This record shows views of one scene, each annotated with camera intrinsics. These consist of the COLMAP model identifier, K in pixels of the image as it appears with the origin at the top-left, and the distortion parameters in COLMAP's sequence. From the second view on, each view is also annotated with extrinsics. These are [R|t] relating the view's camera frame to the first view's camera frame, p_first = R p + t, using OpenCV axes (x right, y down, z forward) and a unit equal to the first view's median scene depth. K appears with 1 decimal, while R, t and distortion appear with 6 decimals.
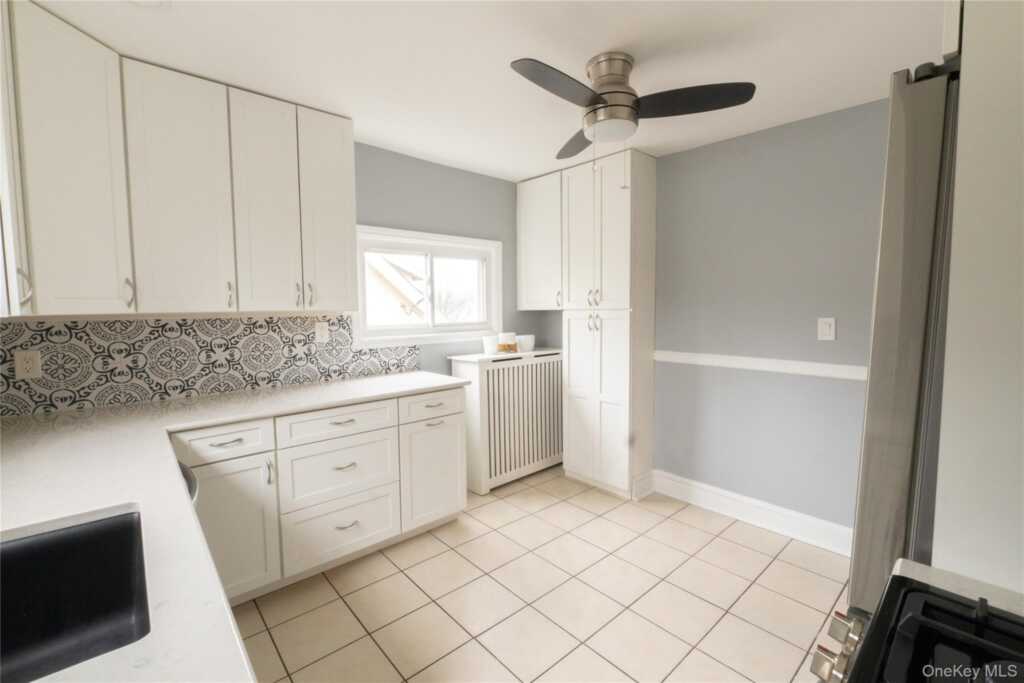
lens RADIAL K [[438.5, 0, 519.3], [0, 438.5, 338.2], [0, 0, 1]] dist [-0.008773, -0.001789]
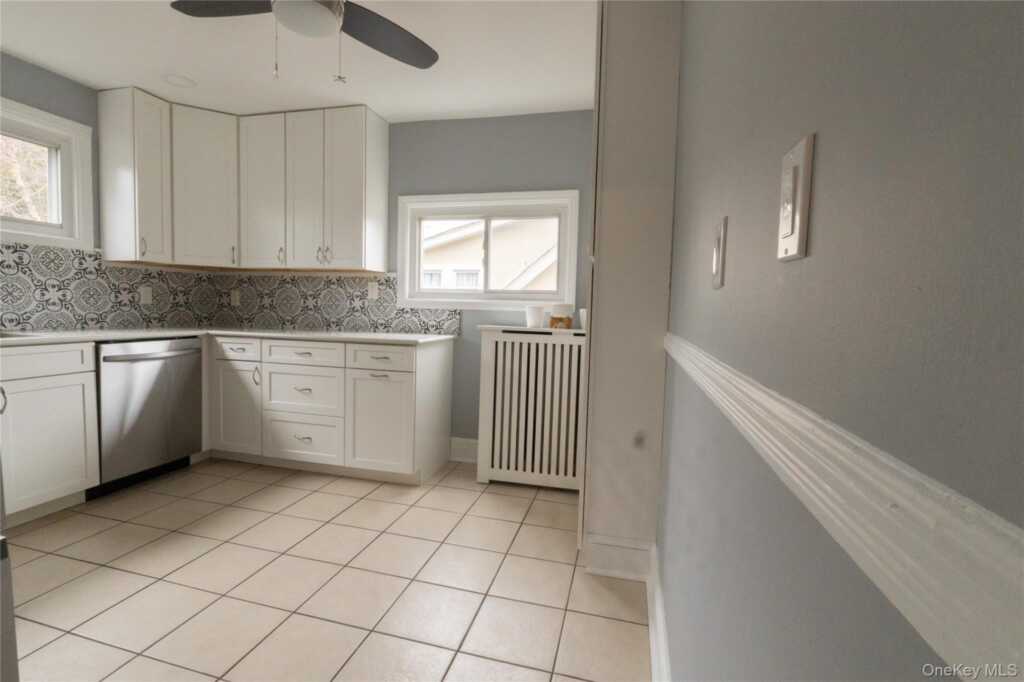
lens RADIAL K [[472.8, 0, 510.7], [0, 472.8, 337.0], [0, 0, 1]] dist [0.017957, 0.000837]
pose [[0.544337, 0.074350, -0.835565, 0.883025], [-0.092733, 0.995293, 0.028151, 0.043603], [0.833725, 0.062160, 0.548670, 0.626331]]
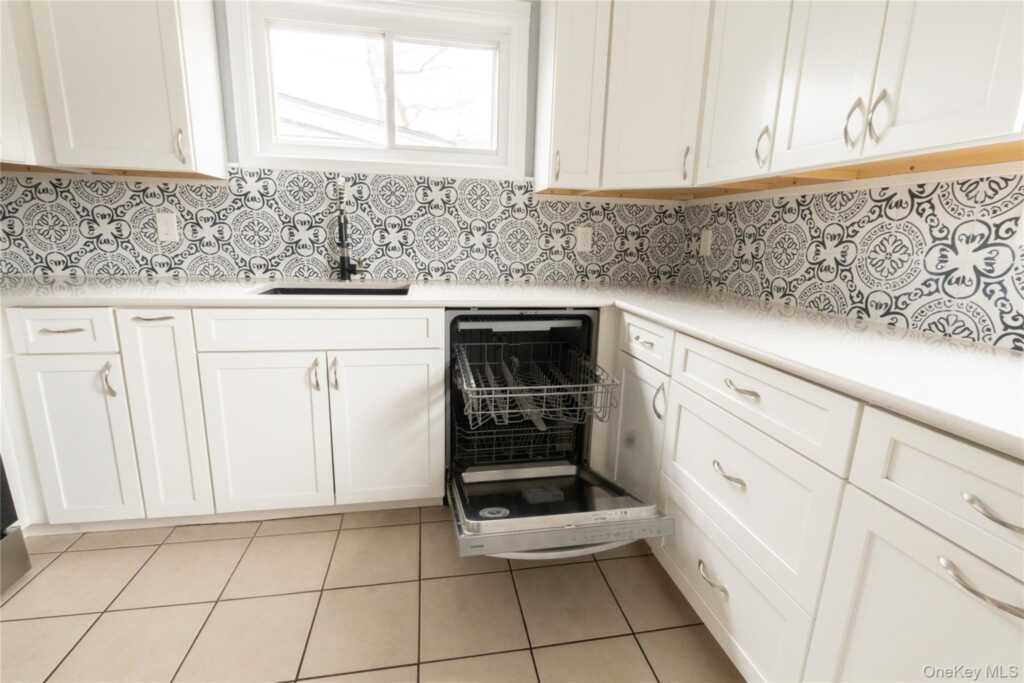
lens RADIAL K [[468.5, 0, 492.5], [0, 468.5, 335.8], [0, 0, 1]] dist [-0.009087, -0.000973]
pose [[-0.533798, 0.173417, -0.827639, 0.140756], [-0.084753, 0.962845, 0.256409, 0.021695], [0.841354, 0.207016, -0.499268, 0.850364]]
